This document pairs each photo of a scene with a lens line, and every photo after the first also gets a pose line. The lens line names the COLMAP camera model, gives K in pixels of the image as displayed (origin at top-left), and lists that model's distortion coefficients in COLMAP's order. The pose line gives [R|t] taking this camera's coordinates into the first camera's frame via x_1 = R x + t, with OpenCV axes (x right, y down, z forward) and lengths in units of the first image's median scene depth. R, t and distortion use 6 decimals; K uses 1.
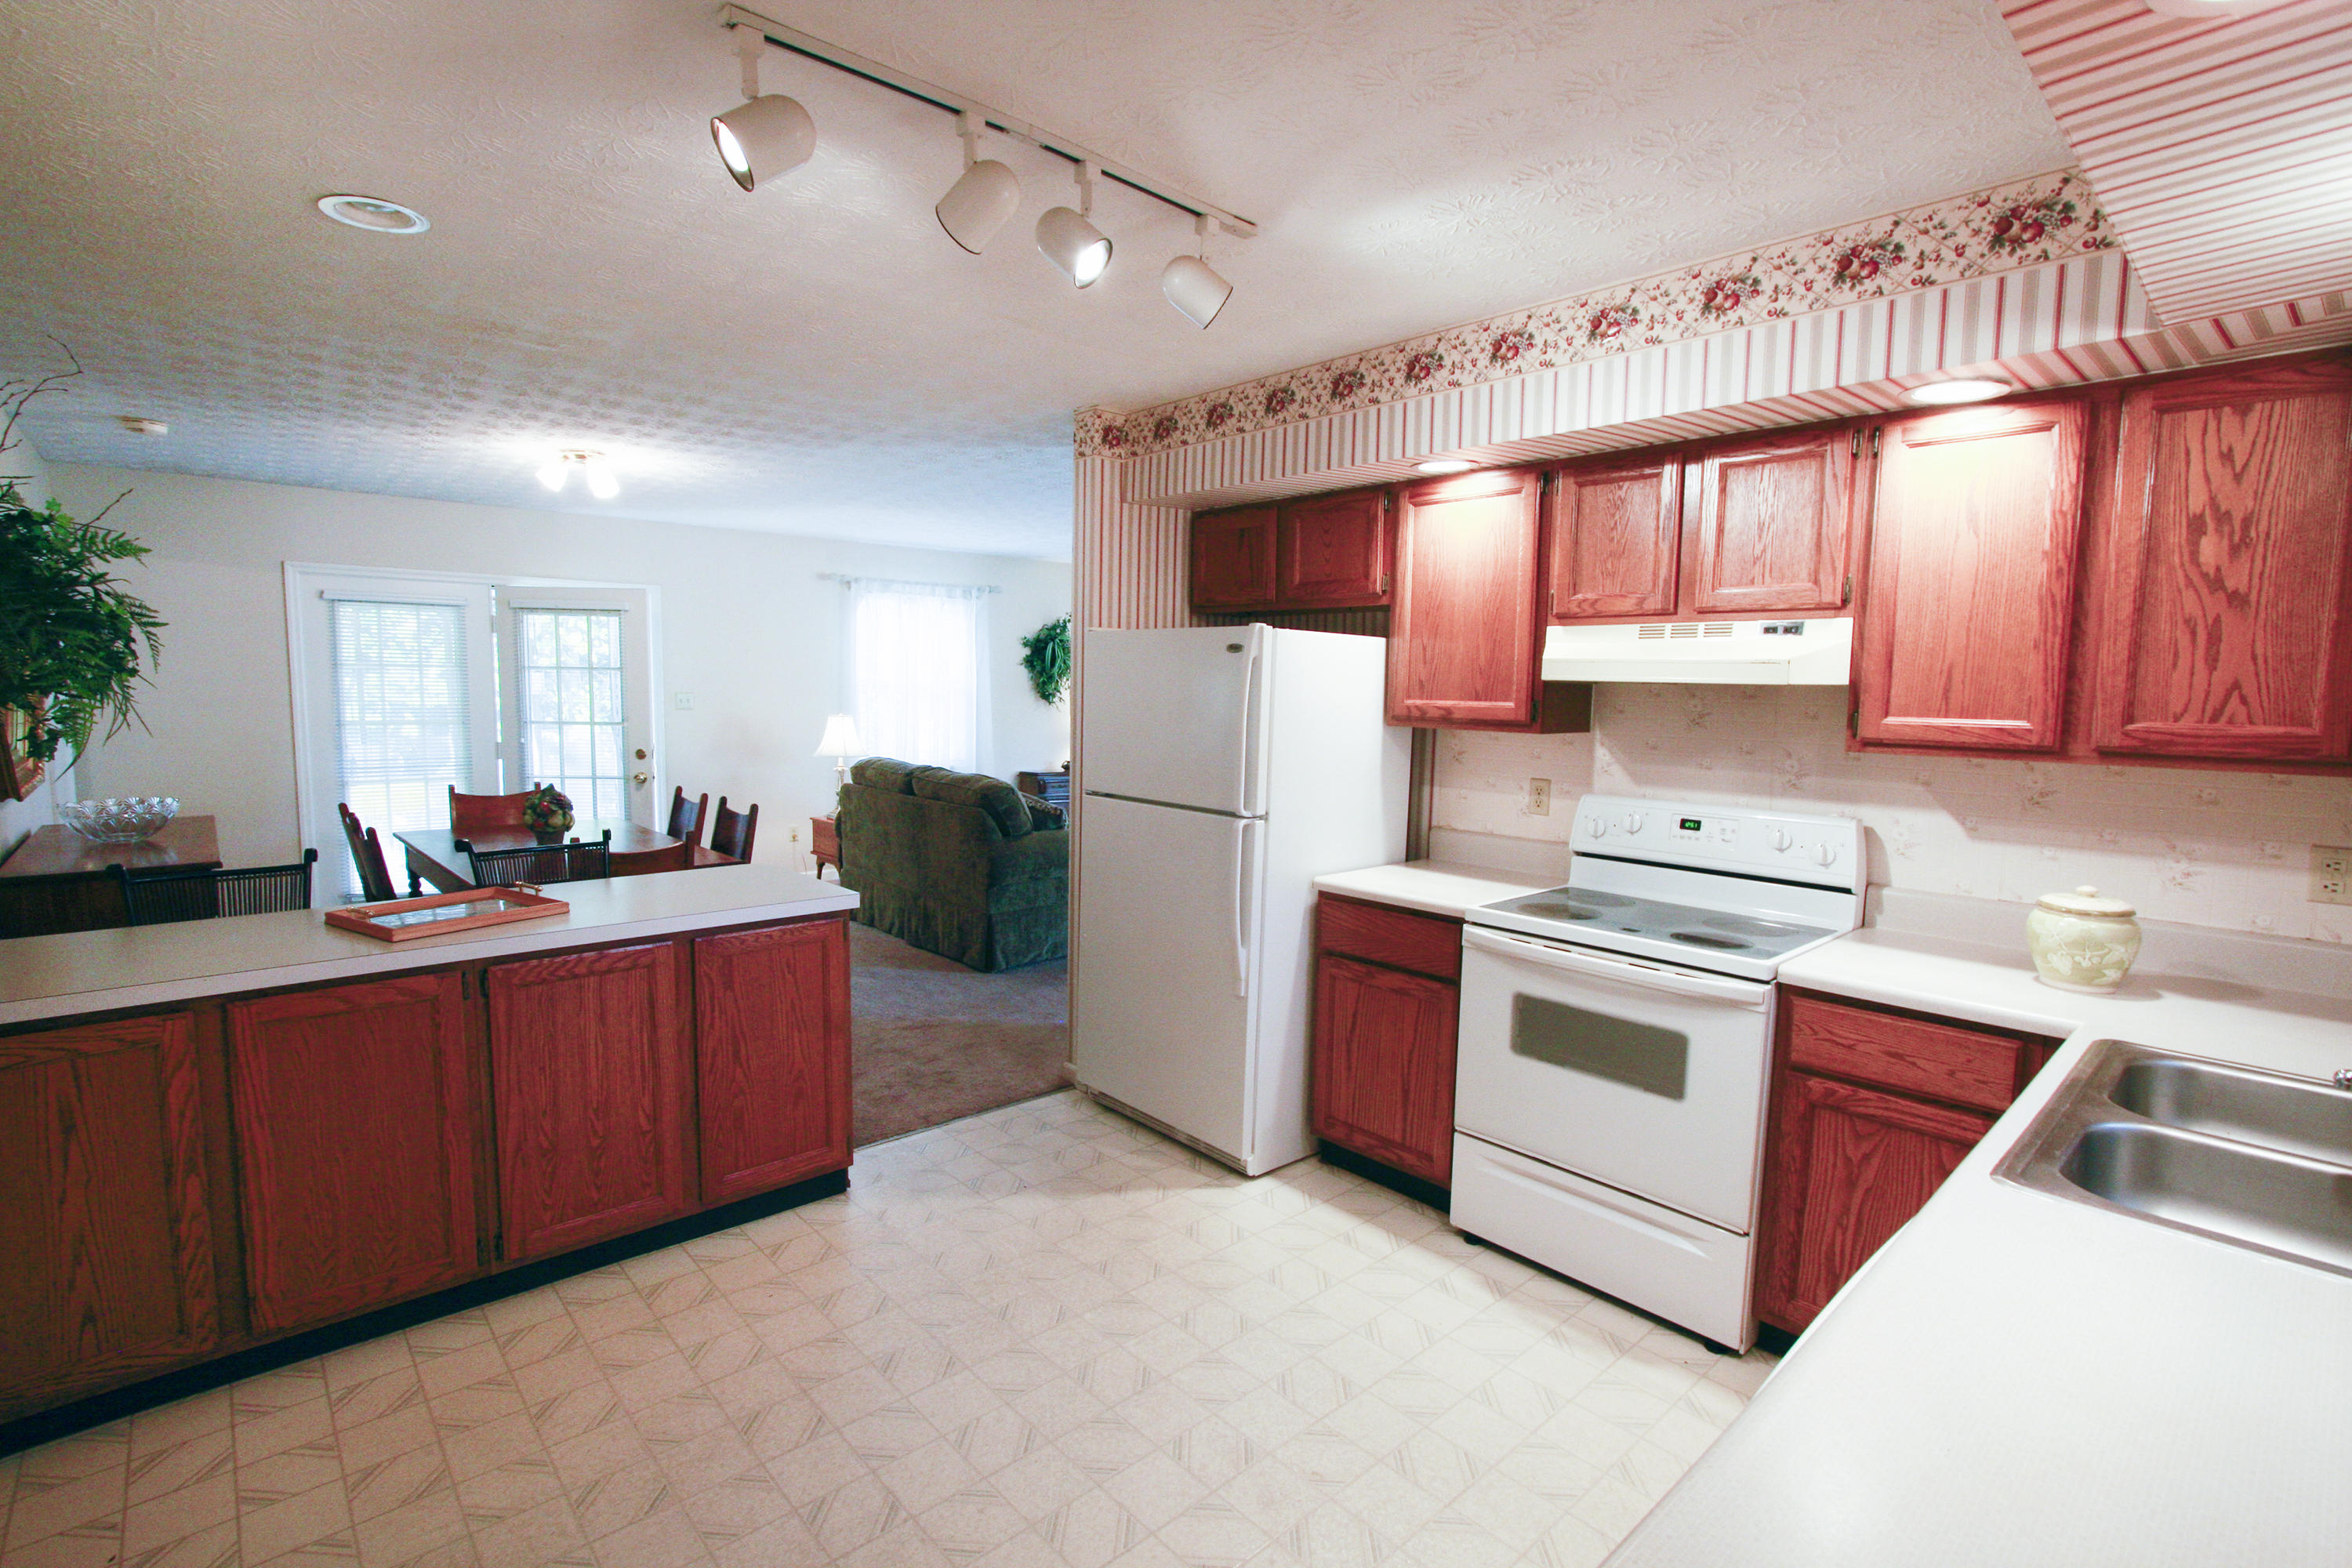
lens RADIAL K [[1089.1, 0, 1158.0], [0, 1089.1, 787.3], [0, 0, 1]] dist [-0.017864, 0.003814]
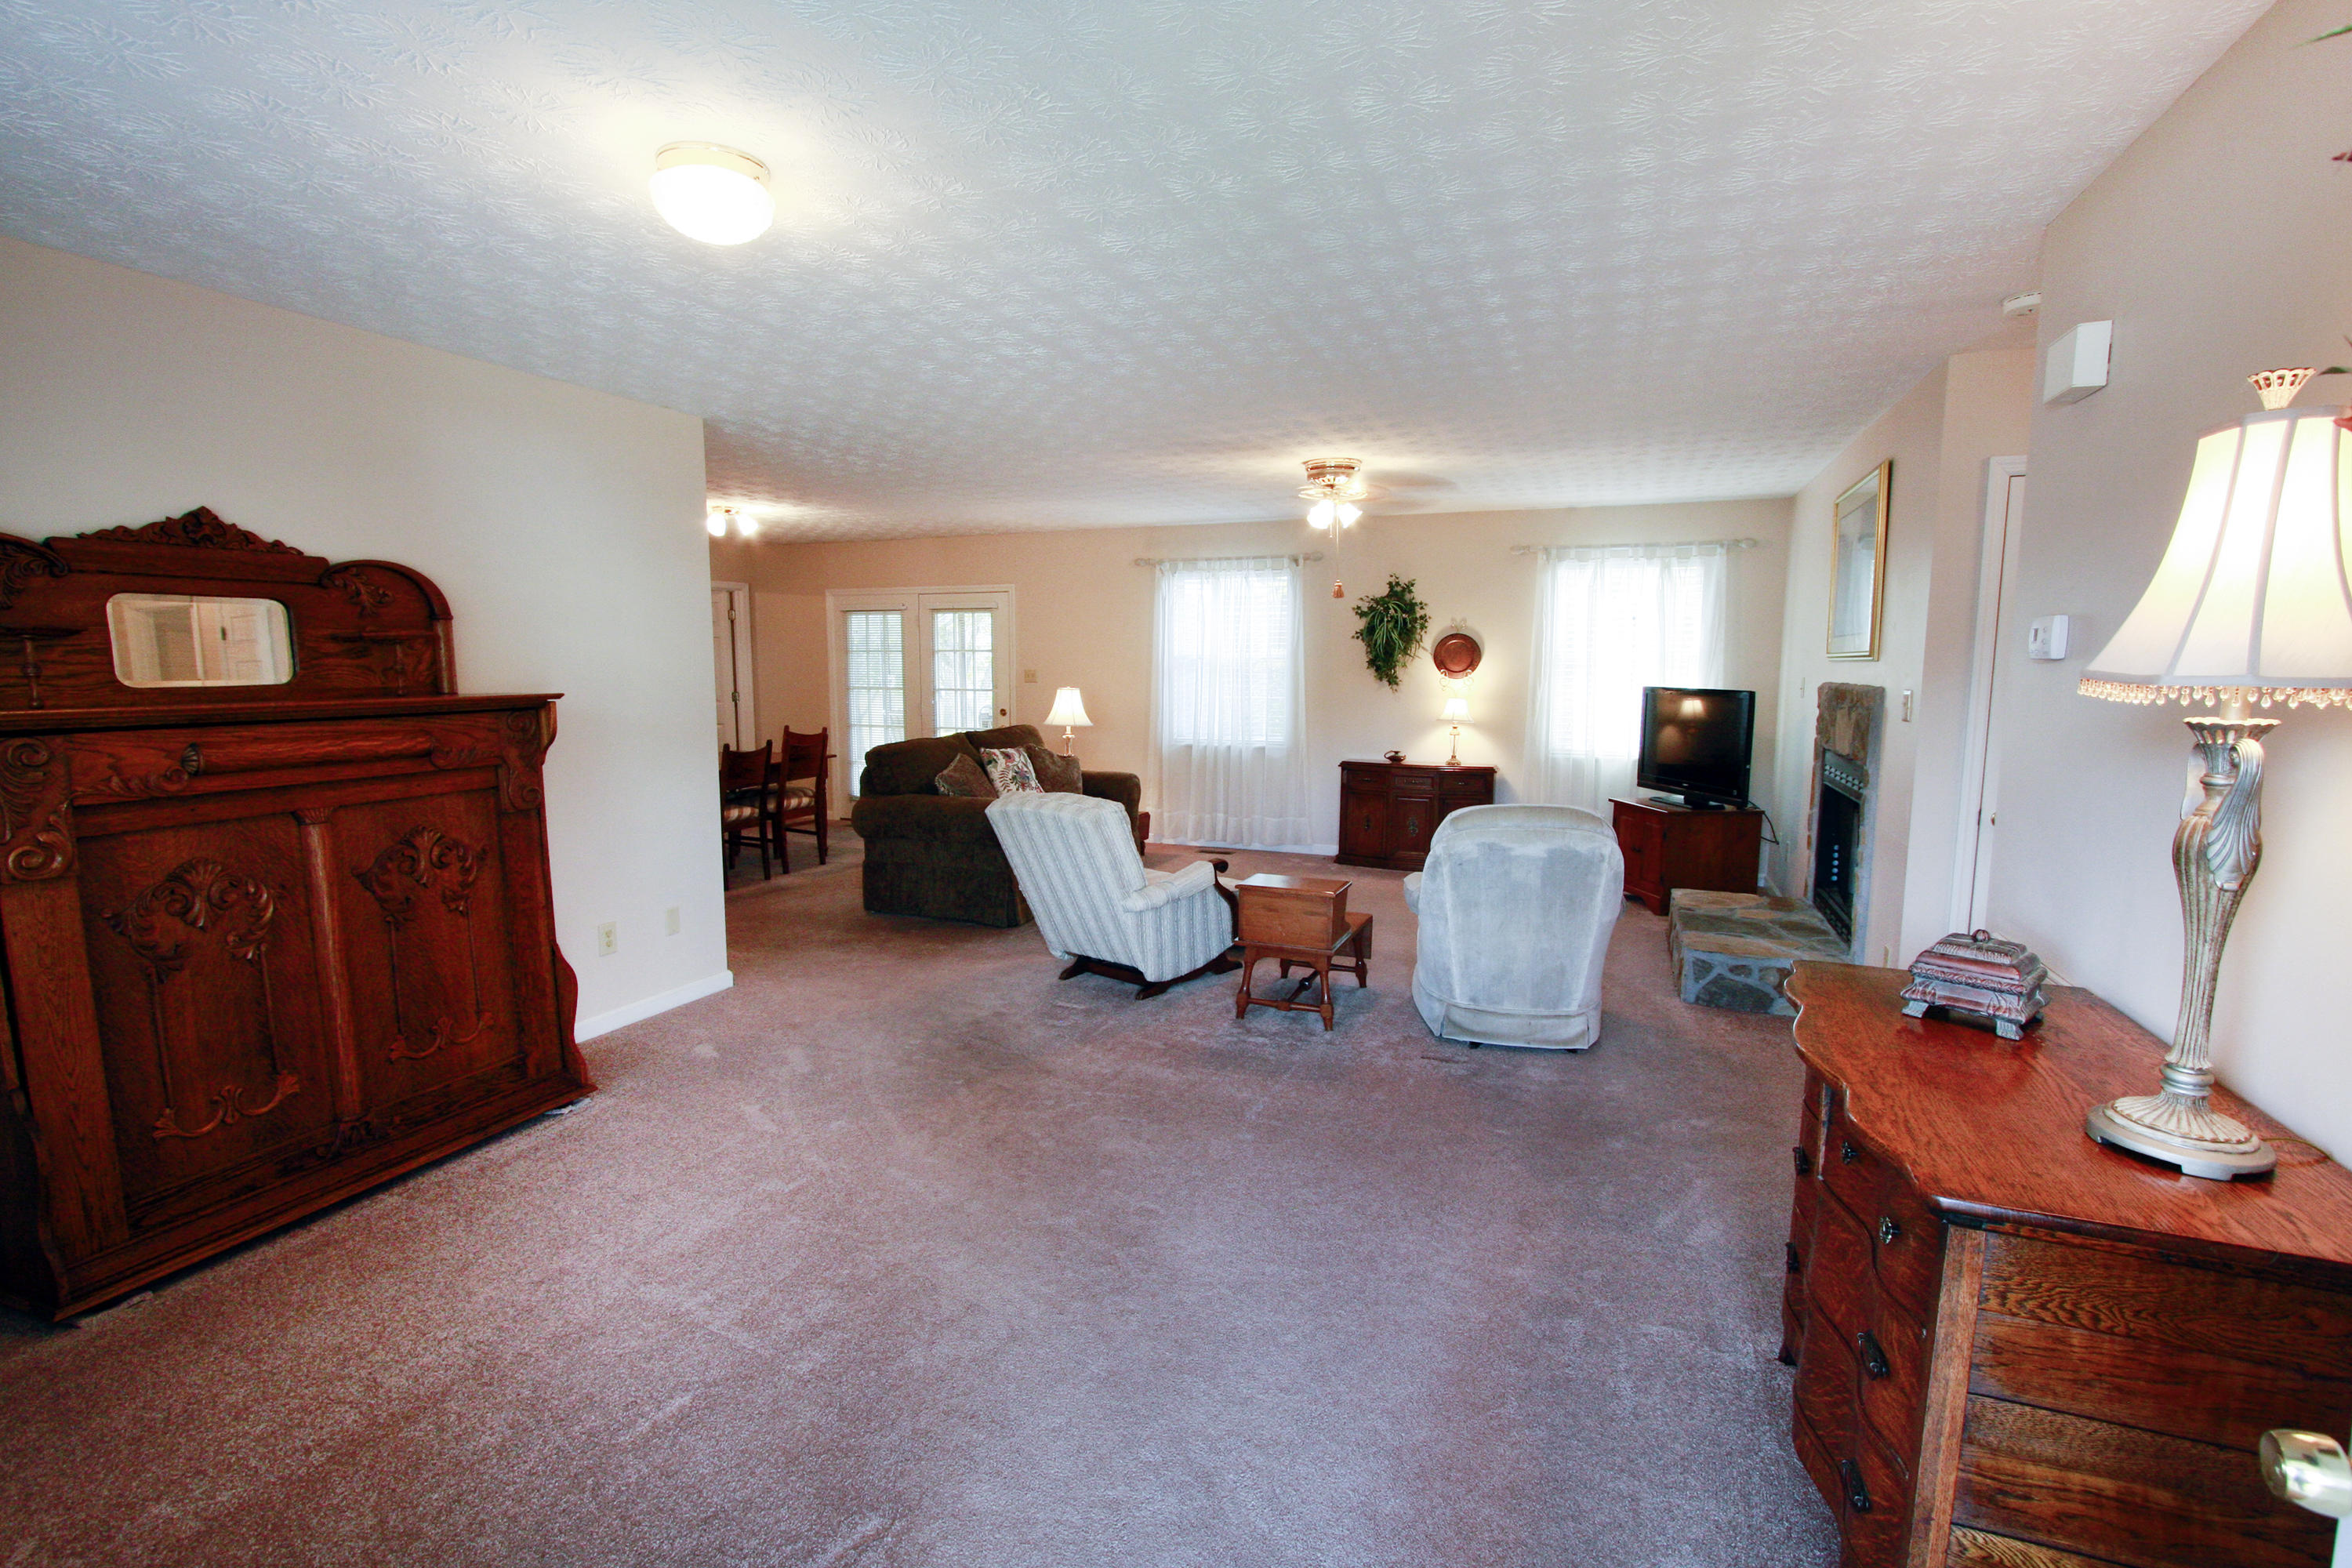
lens RADIAL K [[1089.1, 0, 1164.5], [0, 1089.1, 789.7], [0, 0, 1]] dist [-0.017864, 0.003814]
pose [[0.435141, 0.093688, -0.895475, 1.576596], [-0.083214, 0.994499, 0.063612, -0.088008], [0.896509, 0.046836, 0.440543, 1.249991]]
